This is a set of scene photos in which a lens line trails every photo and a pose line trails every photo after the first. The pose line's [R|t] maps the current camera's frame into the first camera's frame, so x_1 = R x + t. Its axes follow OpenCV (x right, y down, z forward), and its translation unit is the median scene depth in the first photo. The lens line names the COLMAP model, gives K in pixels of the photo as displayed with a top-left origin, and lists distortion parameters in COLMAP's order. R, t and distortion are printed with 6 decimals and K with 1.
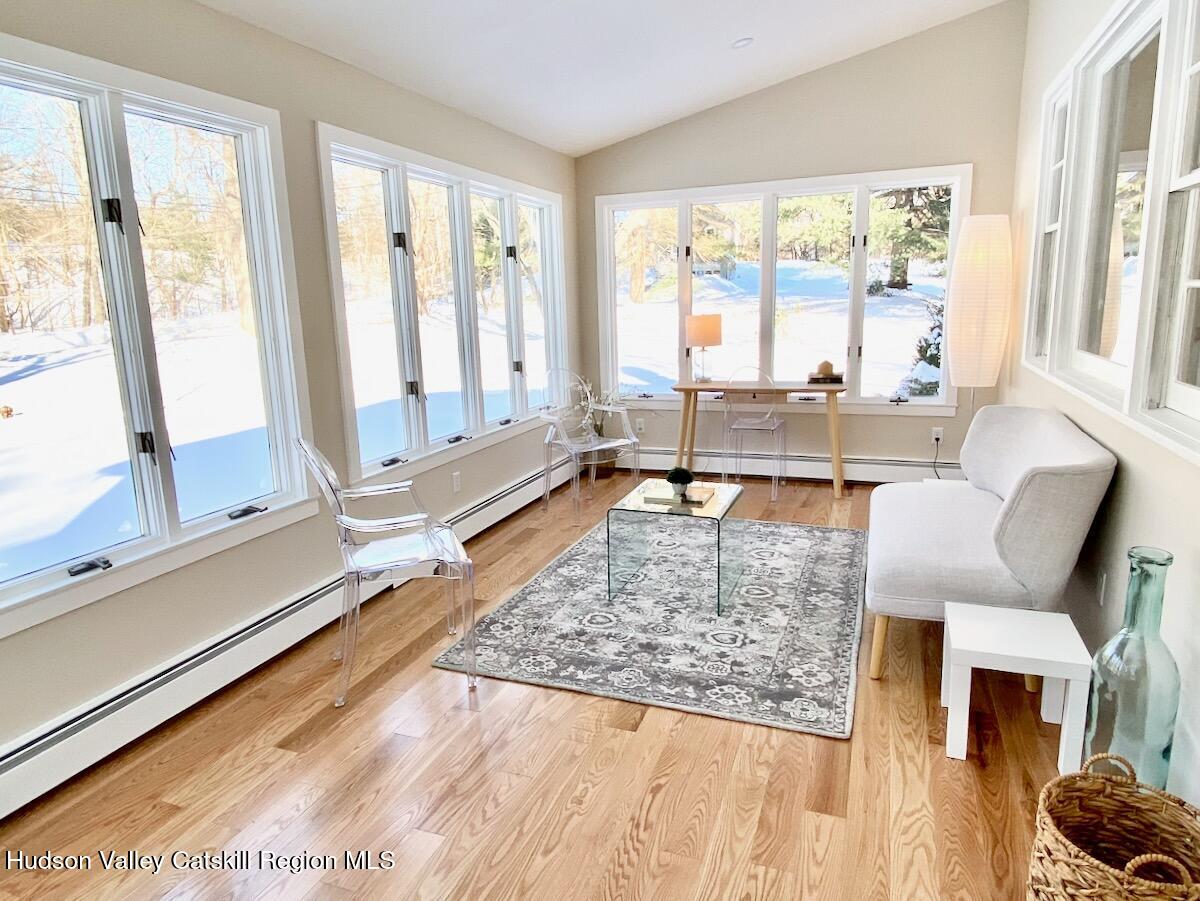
lens RADIAL K [[760.1, 0, 604.7], [0, 760.1, 450.2], [0, 0, 1]] dist [0.054429, -0.027921]
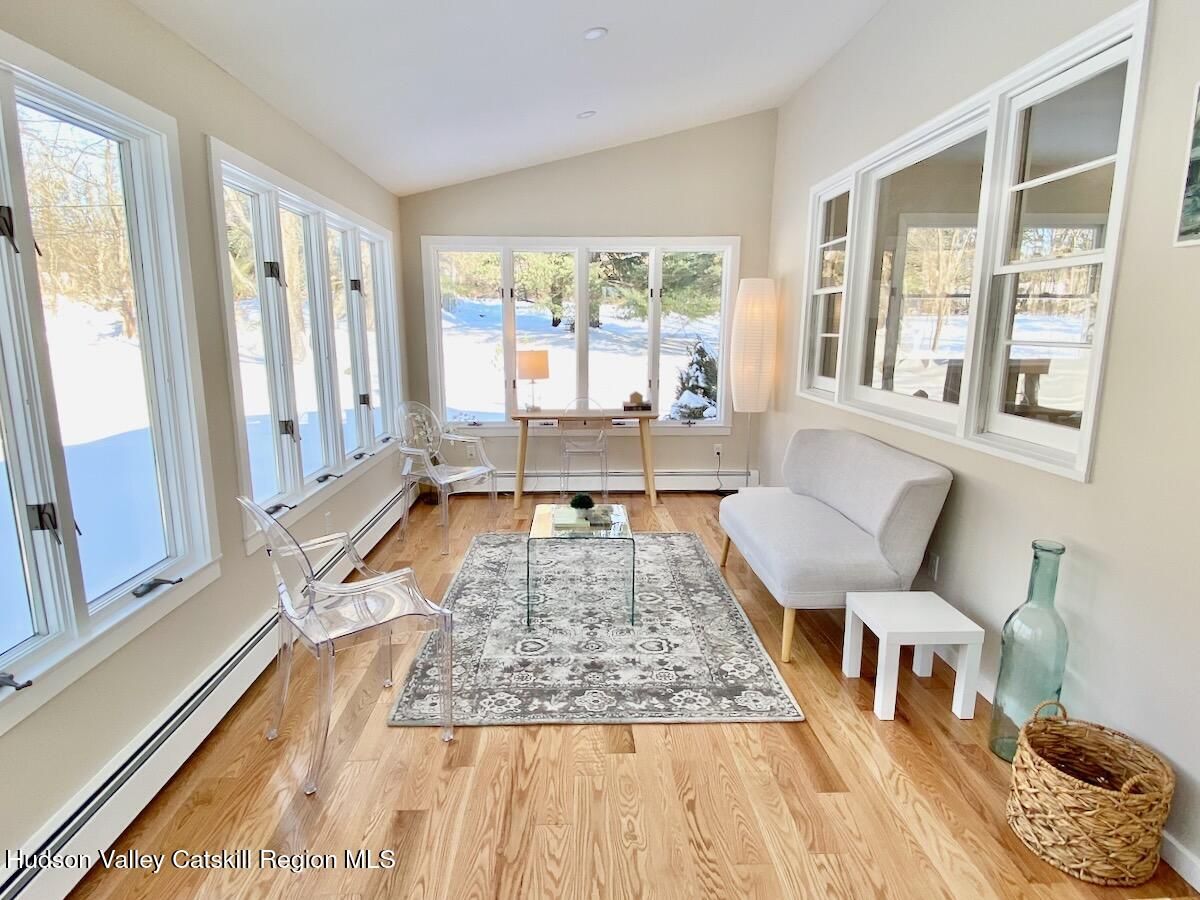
lens RADIAL K [[661.1, 0, 596.1], [0, 661.1, 451.5], [0, 0, 1]] dist [0.025526, -0.012169]
pose [[0.923260, -0.043331, 0.381723, -0.289655], [0.048563, 0.998812, -0.004080, -0.040189], [-0.381093, 0.022305, 0.924268, 0.136462]]
